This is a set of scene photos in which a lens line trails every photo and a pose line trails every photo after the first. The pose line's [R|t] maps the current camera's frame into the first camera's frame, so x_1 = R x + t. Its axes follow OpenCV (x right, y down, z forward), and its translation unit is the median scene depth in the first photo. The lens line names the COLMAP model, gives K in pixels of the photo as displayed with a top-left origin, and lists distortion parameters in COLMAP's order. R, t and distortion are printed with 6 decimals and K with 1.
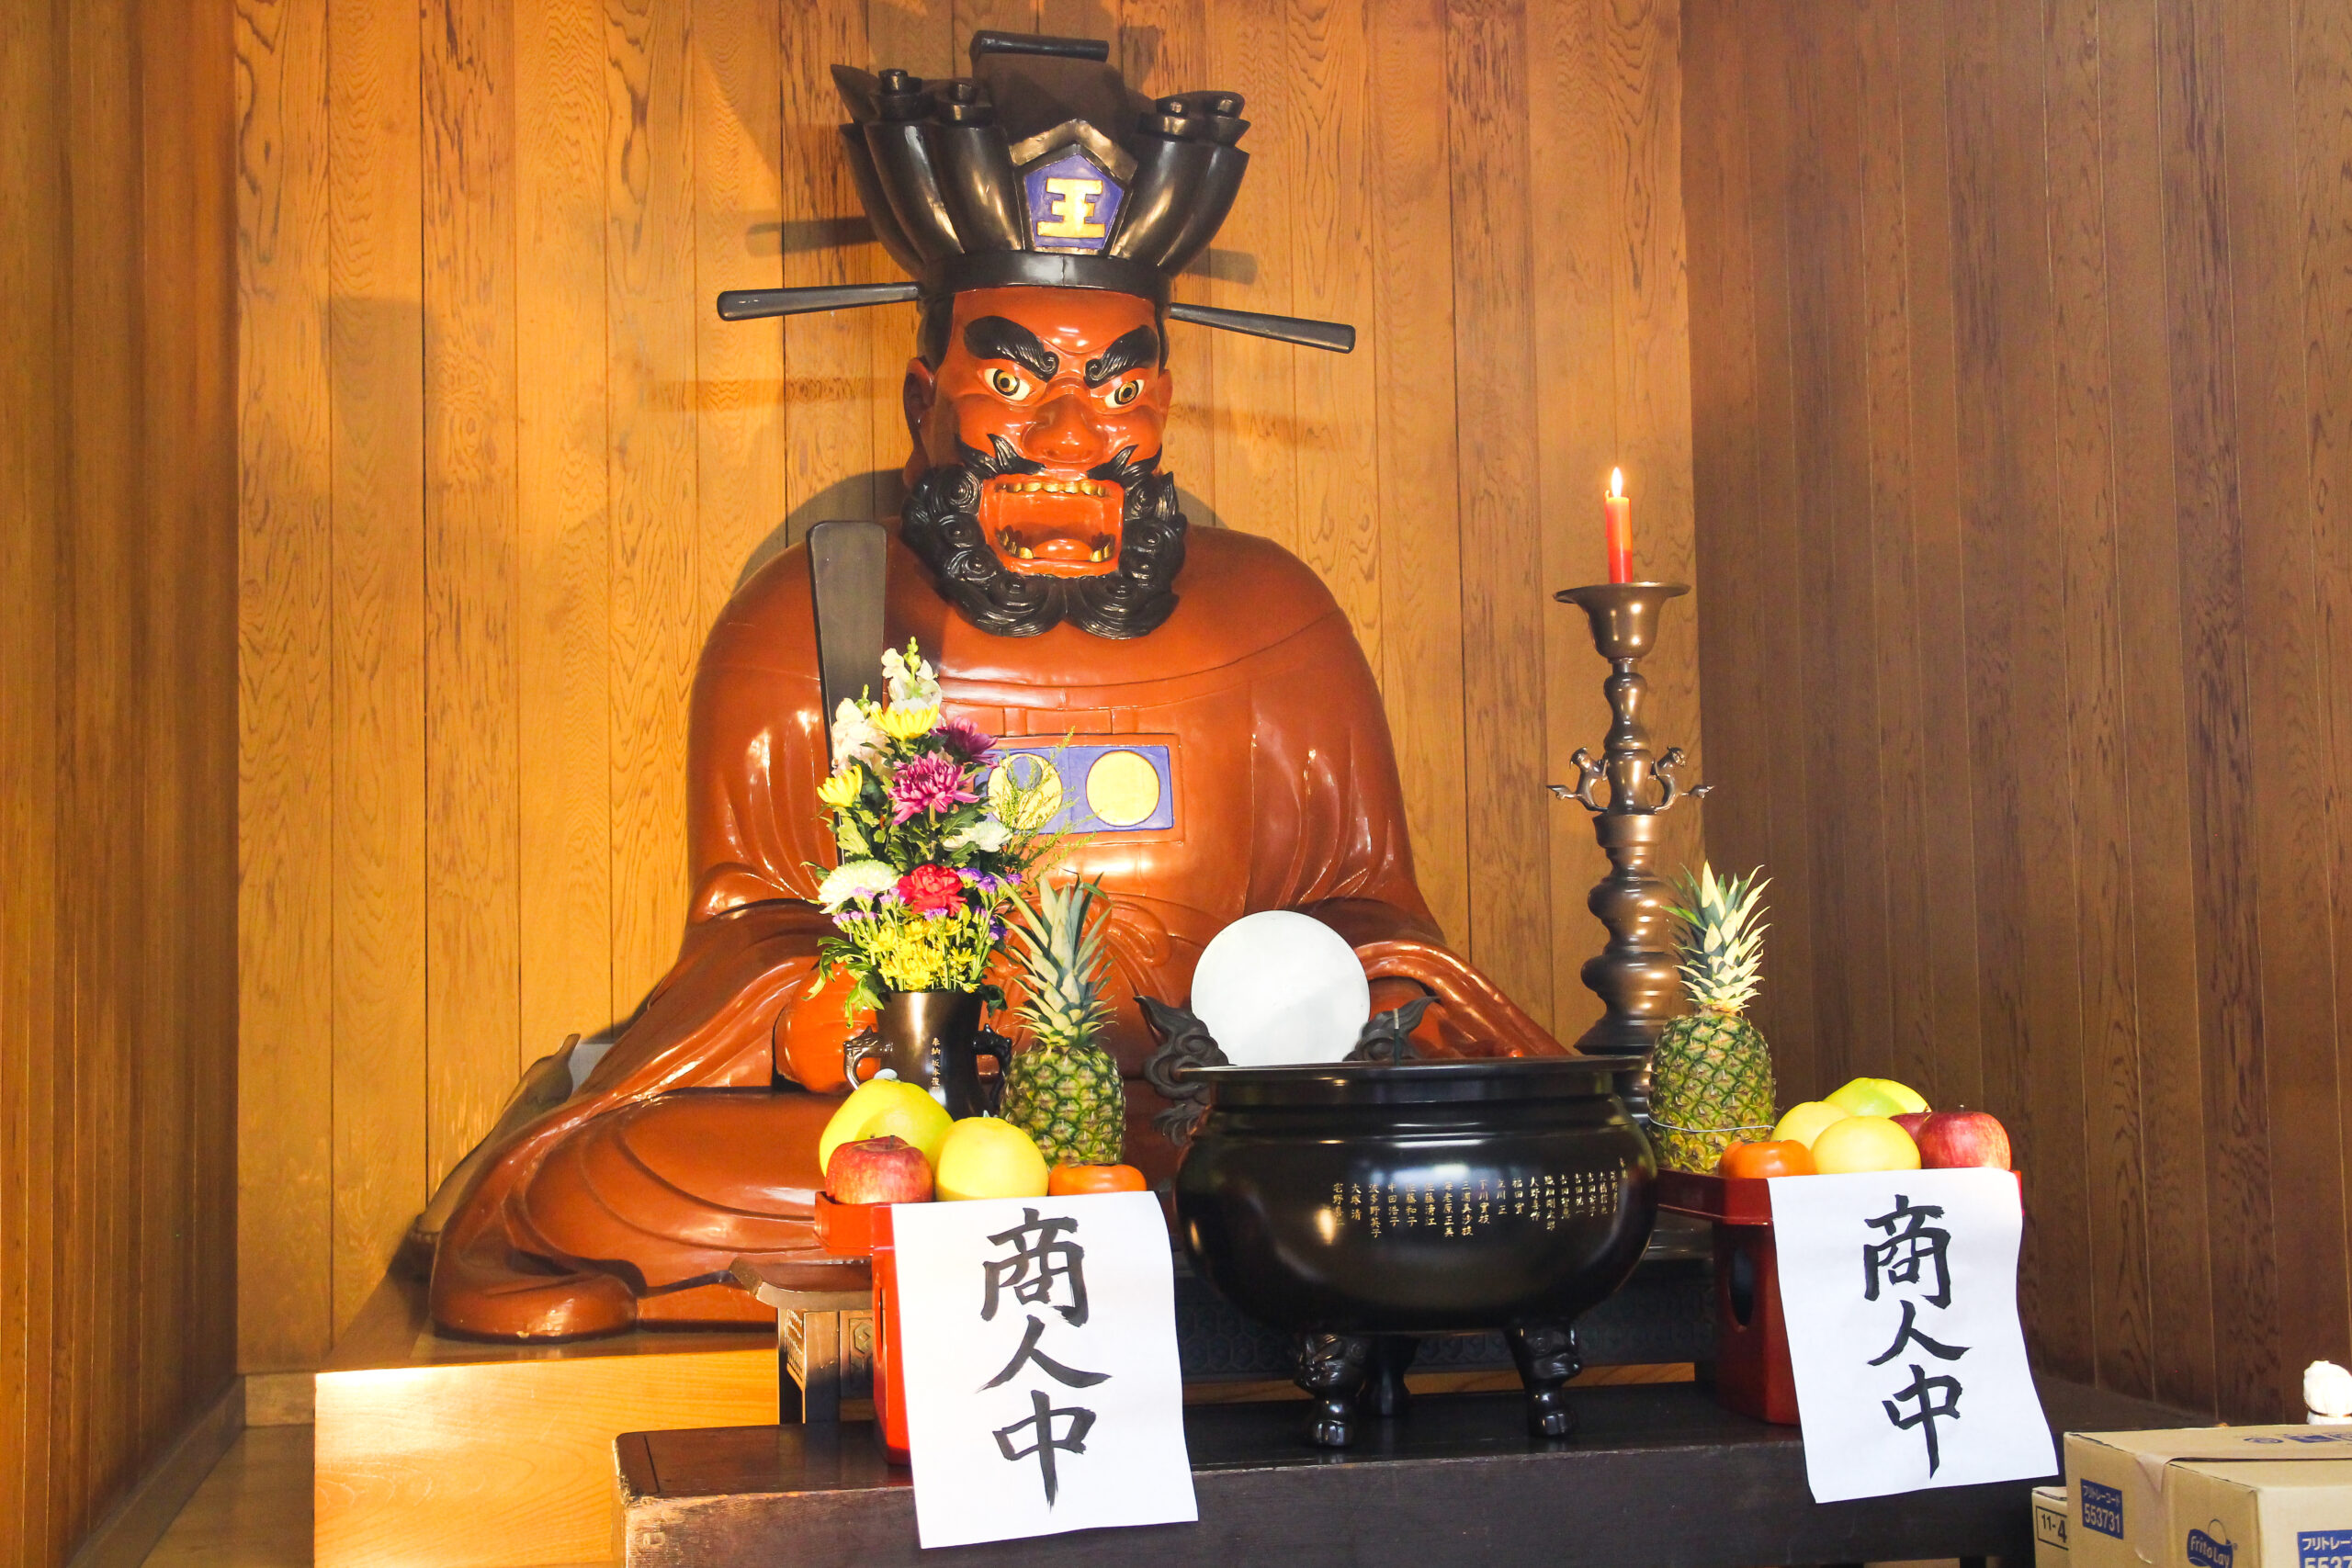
lens RADIAL K [[3006.1, 0, 1176.0], [0, 3006.1, 784.0], [0, 0, 1]] dist [0.022735, 0.082067]
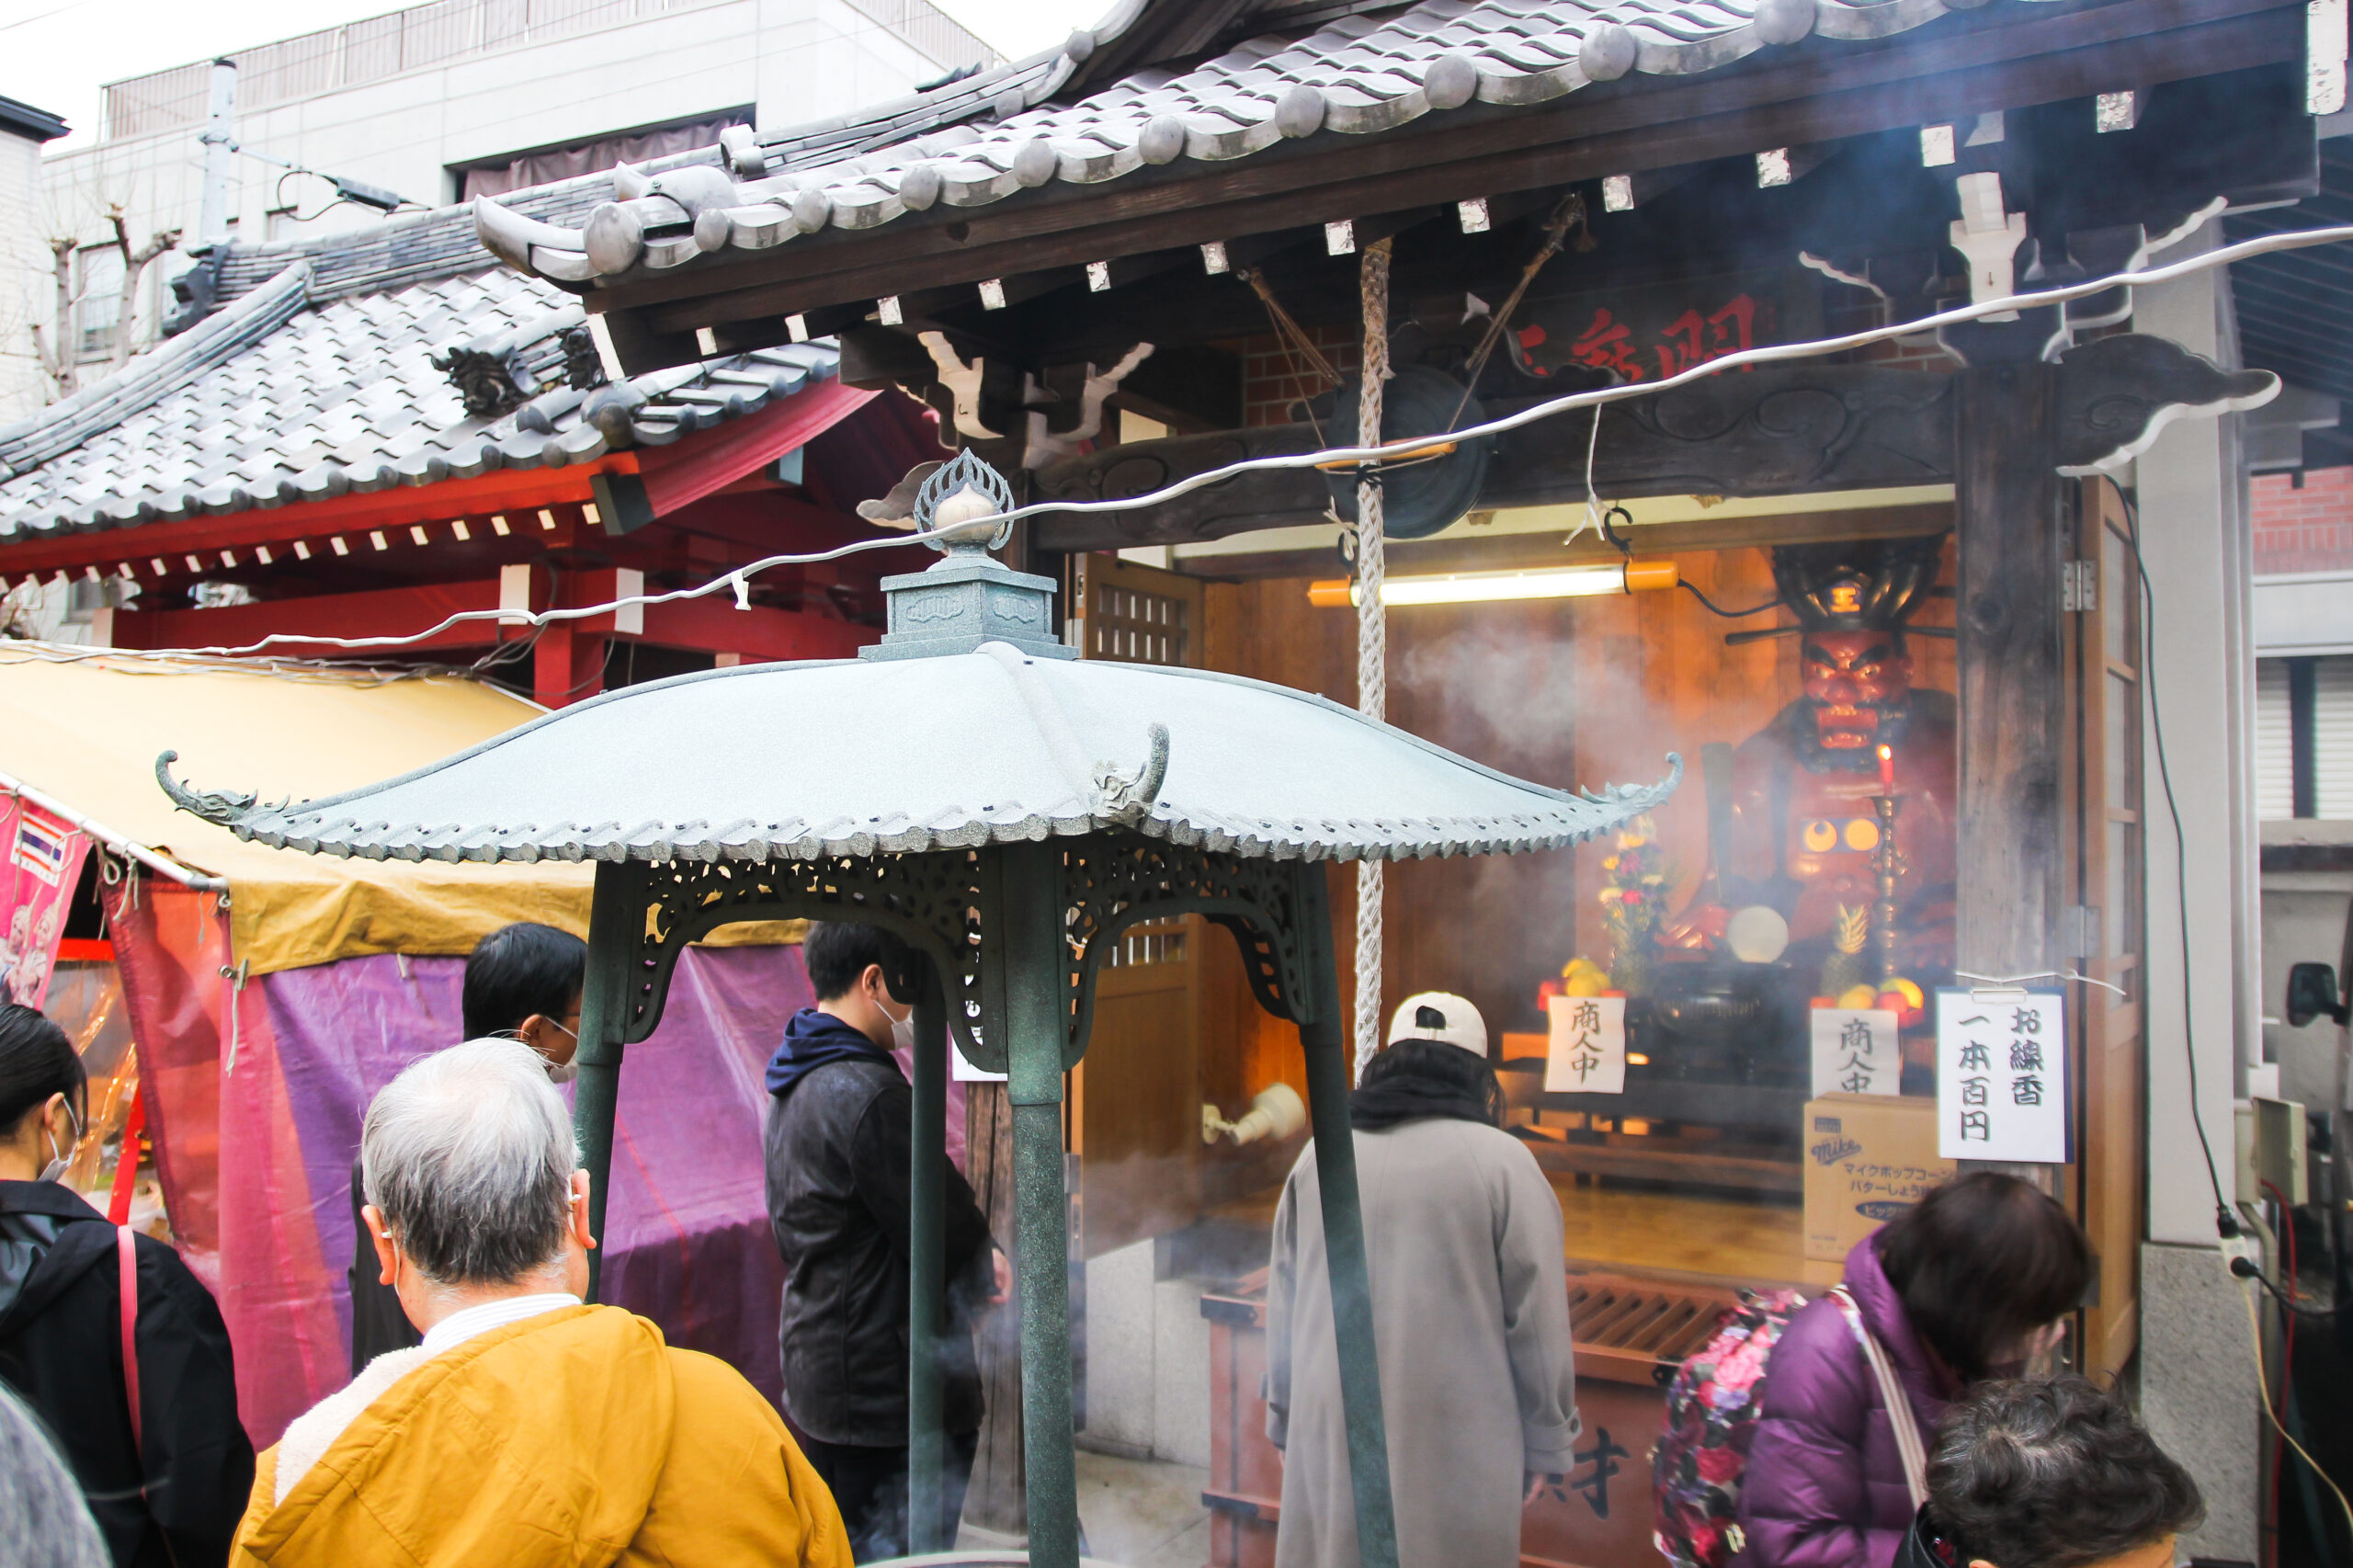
lens RADIAL K [[1917.6, 0, 1176.5], [0, 1917.6, 784.0], [0, 0, 1]] dist [-0.053131, 0.001709]
pose [[0.741069, 0.002995, -0.671422, 0.567021], [0.034557, 0.998495, 0.042595, -0.116073], [0.670539, -0.054768, 0.739850, -0.498966]]
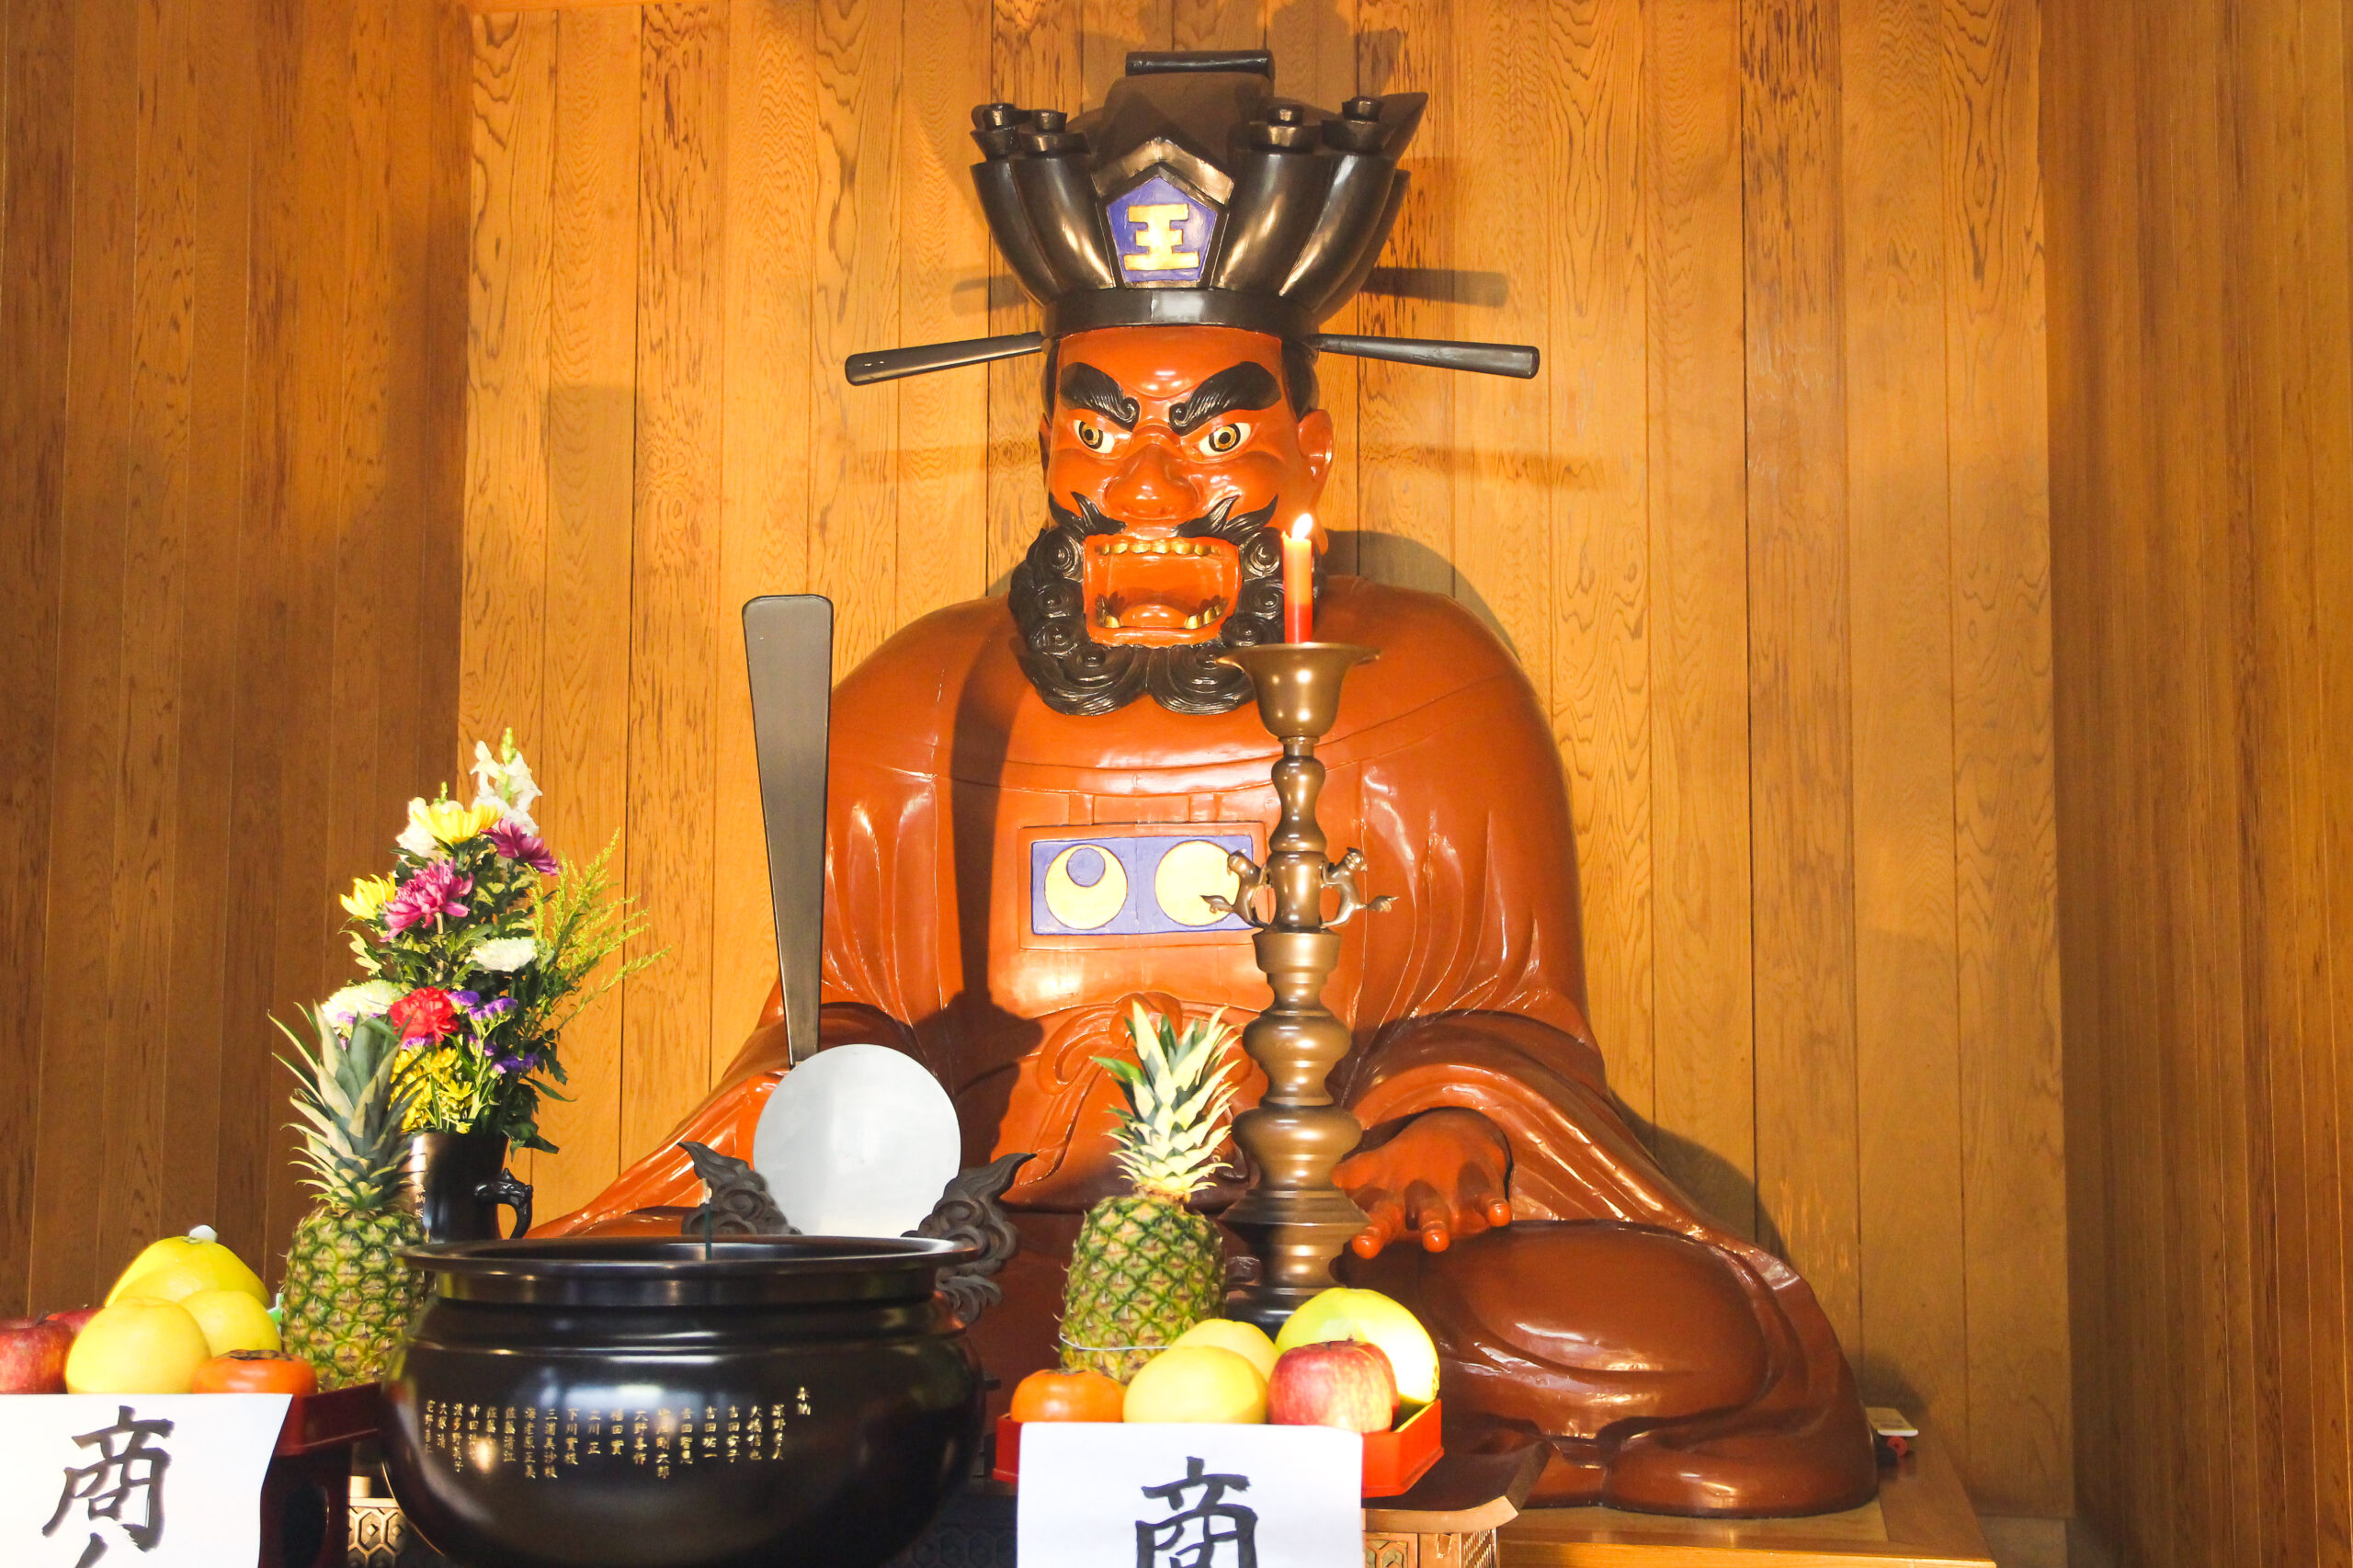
lens RADIAL K [[2979.0, 0, 1176.5], [0, 2979.0, 784.0], [0, 0, 1]] dist [0.009653, -0.016921]
pose [[0.925881, -0.011009, -0.377655, 0.282311], [0.003286, 0.999772, -0.021090, -0.008583], [0.377801, 0.018286, 0.925706, 0.167105]]
